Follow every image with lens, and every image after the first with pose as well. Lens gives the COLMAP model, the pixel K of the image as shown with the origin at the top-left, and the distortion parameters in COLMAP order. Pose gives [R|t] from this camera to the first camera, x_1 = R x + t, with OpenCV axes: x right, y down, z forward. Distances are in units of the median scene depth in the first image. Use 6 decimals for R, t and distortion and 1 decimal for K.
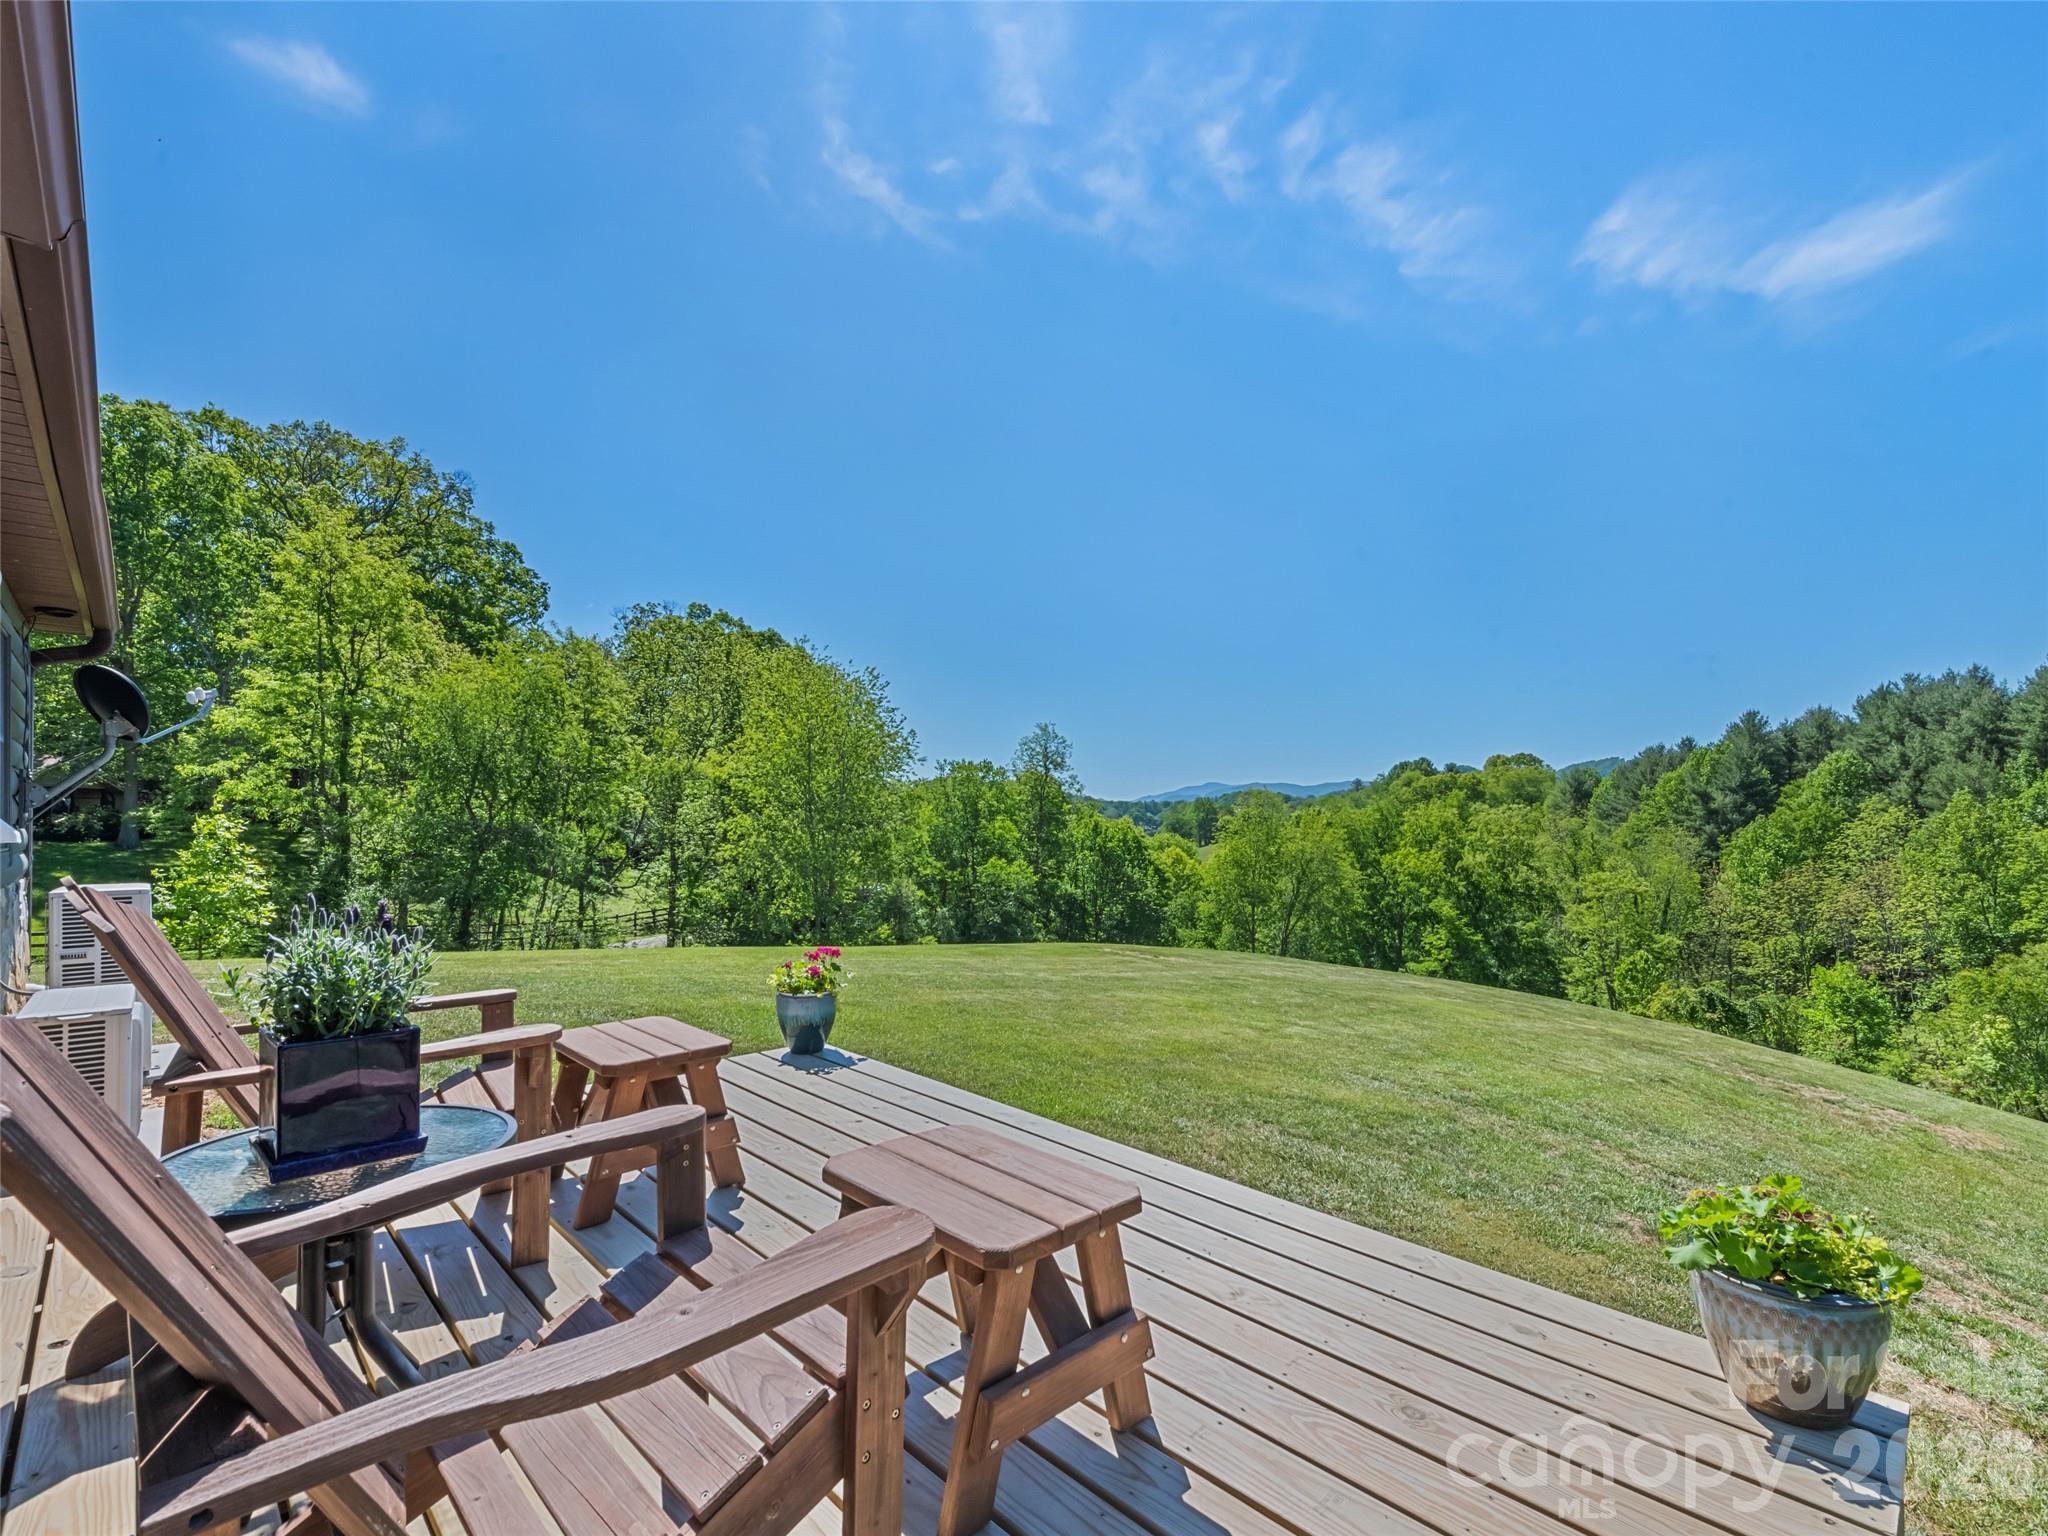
lens RADIAL K [[925.6, 0, 1025.1], [0, 925.6, 805.1], [0, 0, 1]] dist [0.027411, -0.007366]
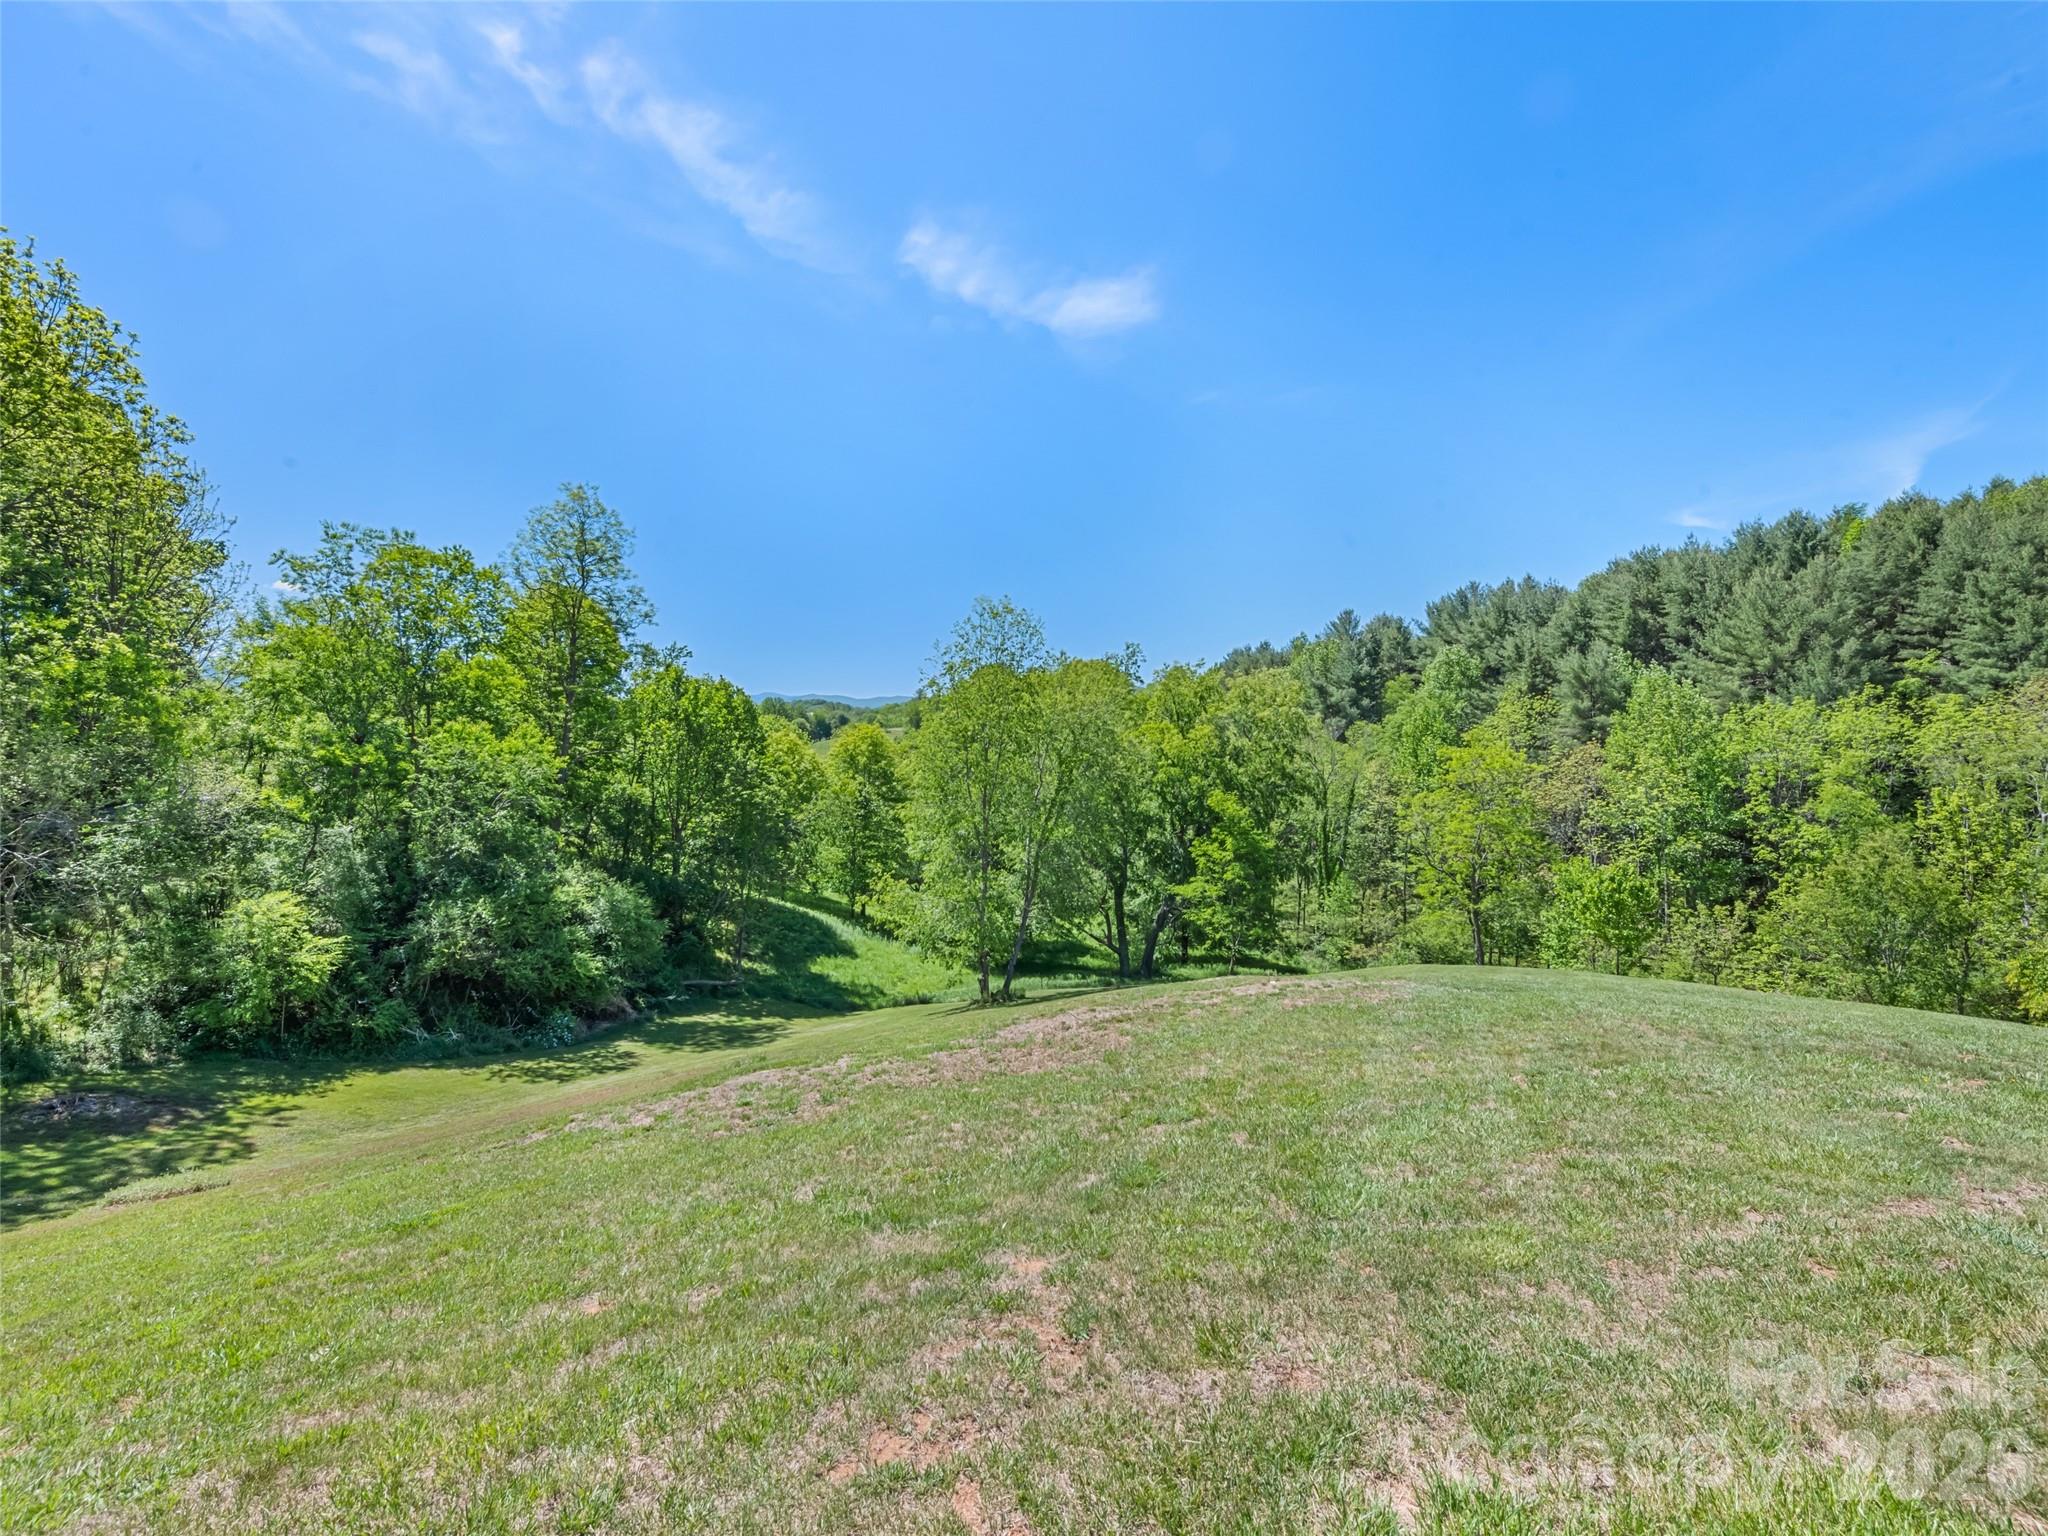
lens RADIAL K [[909.4, 0, 1010.5], [0, 909.4, 779.3], [0, 0, 1]] dist [0.017167, -0.000242]
pose [[0.896804, -0.004843, 0.442401, 0.009761], [-0.025852, 0.997658, 0.063326, 0.043548], [-0.441672, -0.068228, 0.894579, 0.385903]]
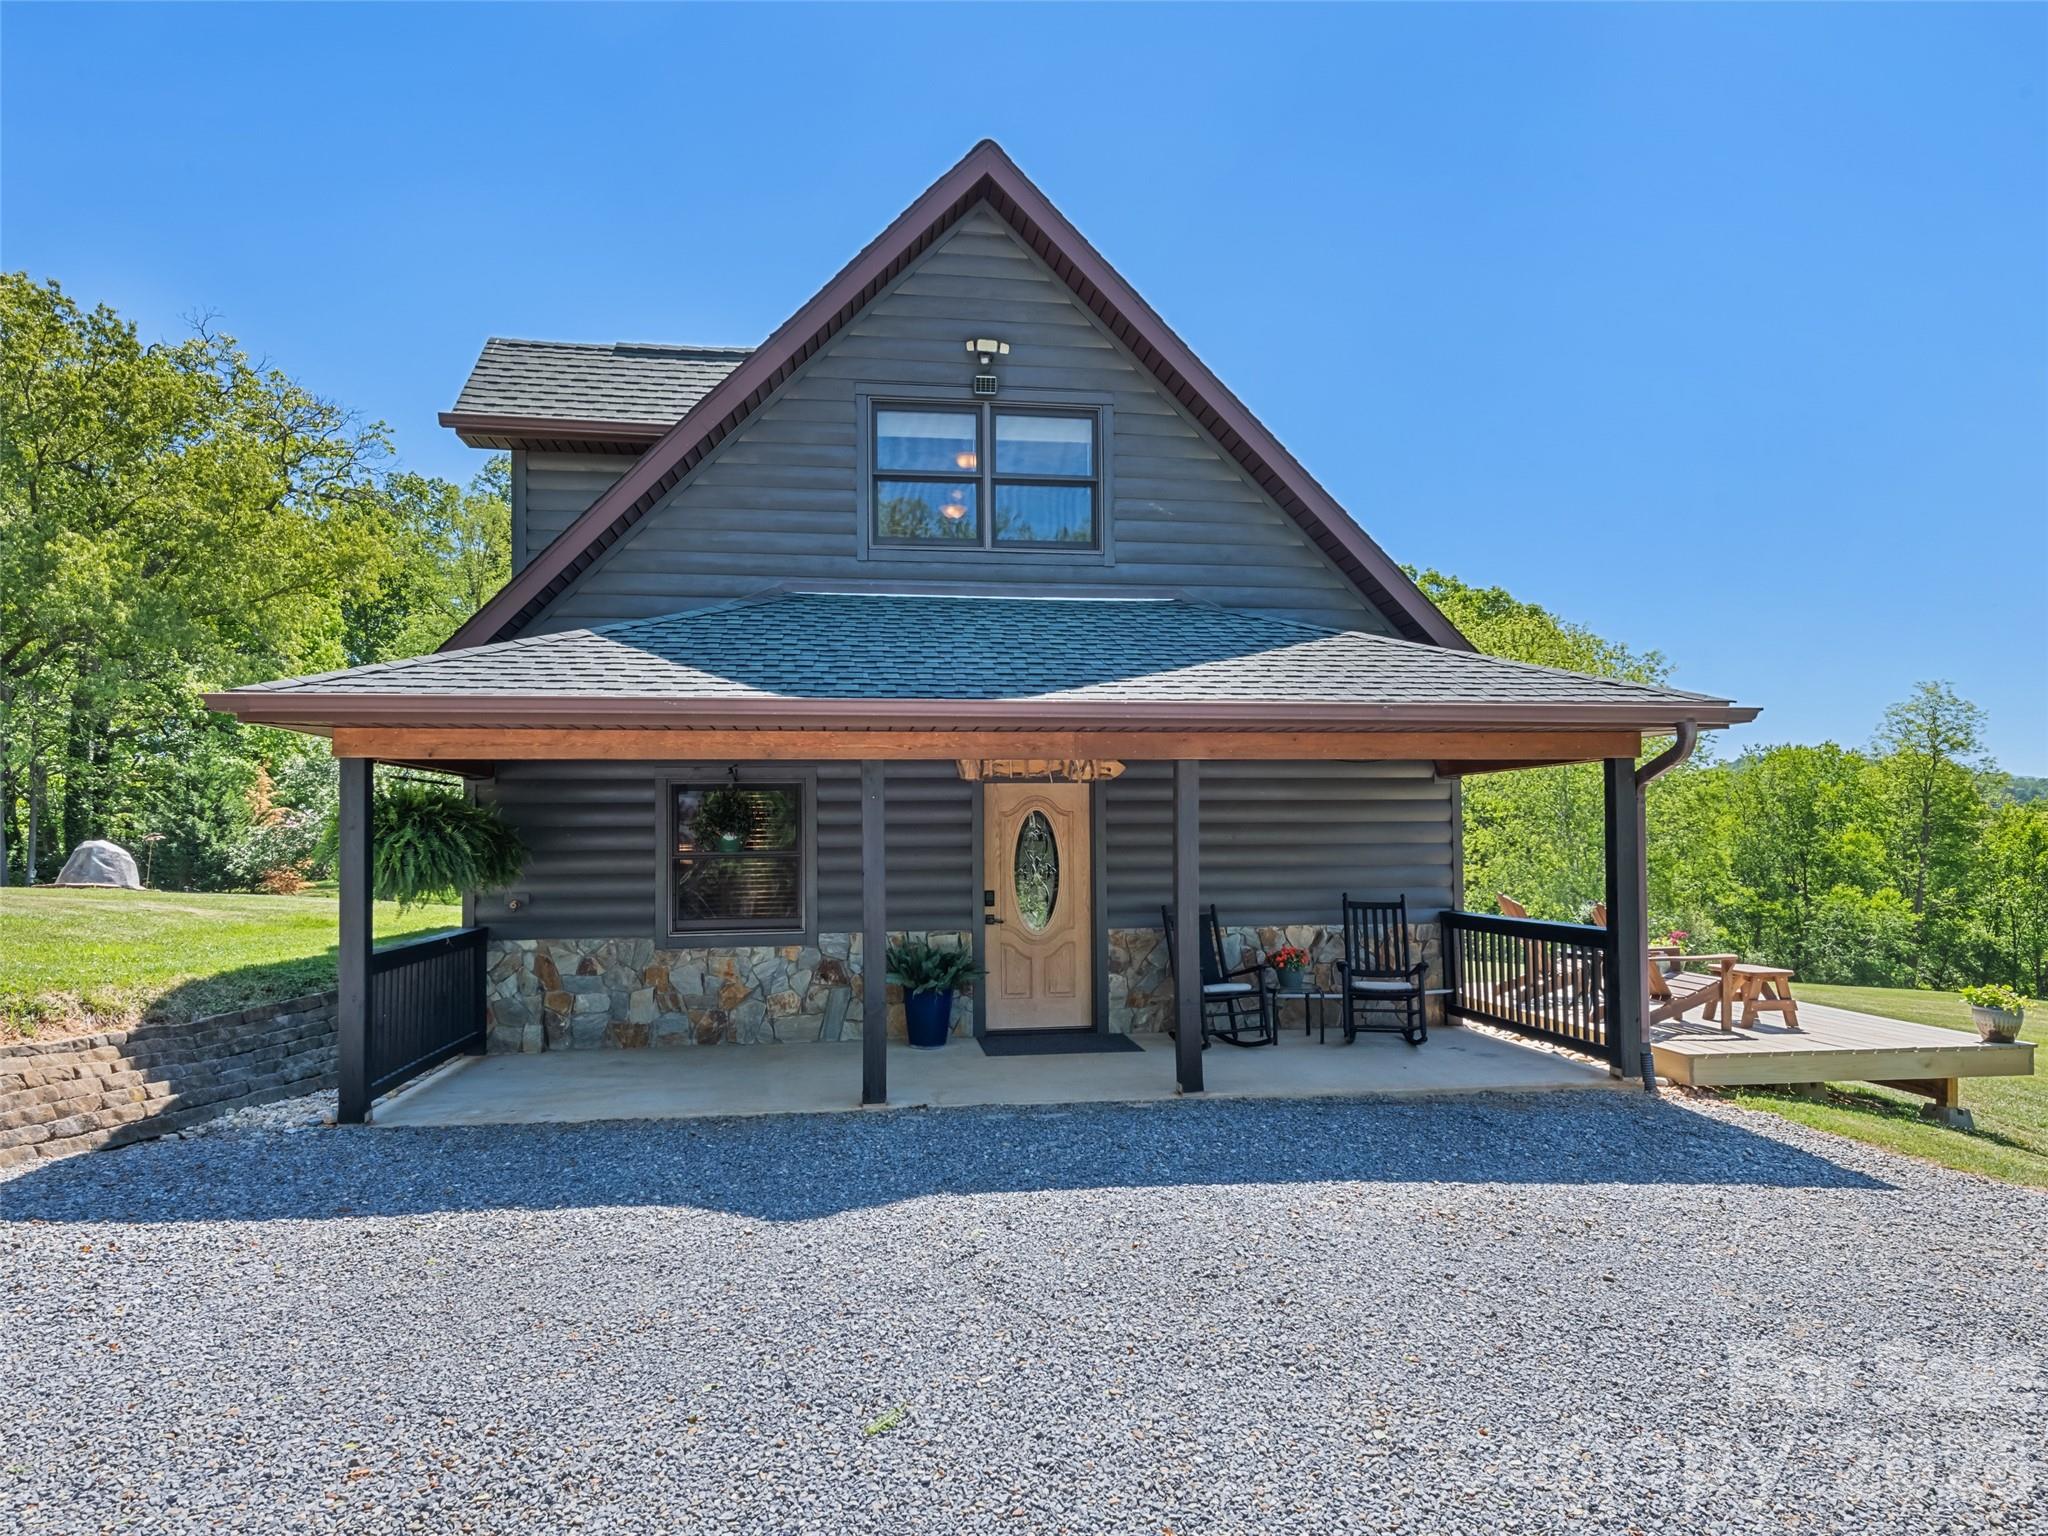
lens RADIAL K [[1242.7, 0, 1010.0], [0, 1242.7, 808.2], [0, 0, 1]] dist [0.003947, -0.002838]
pose [[0.809470, -0.014733, -0.586976, 0.008941], [0.016585, 0.999860, -0.002225, -0.006832], [0.586927, -0.007934, 0.809601, -0.099770]]
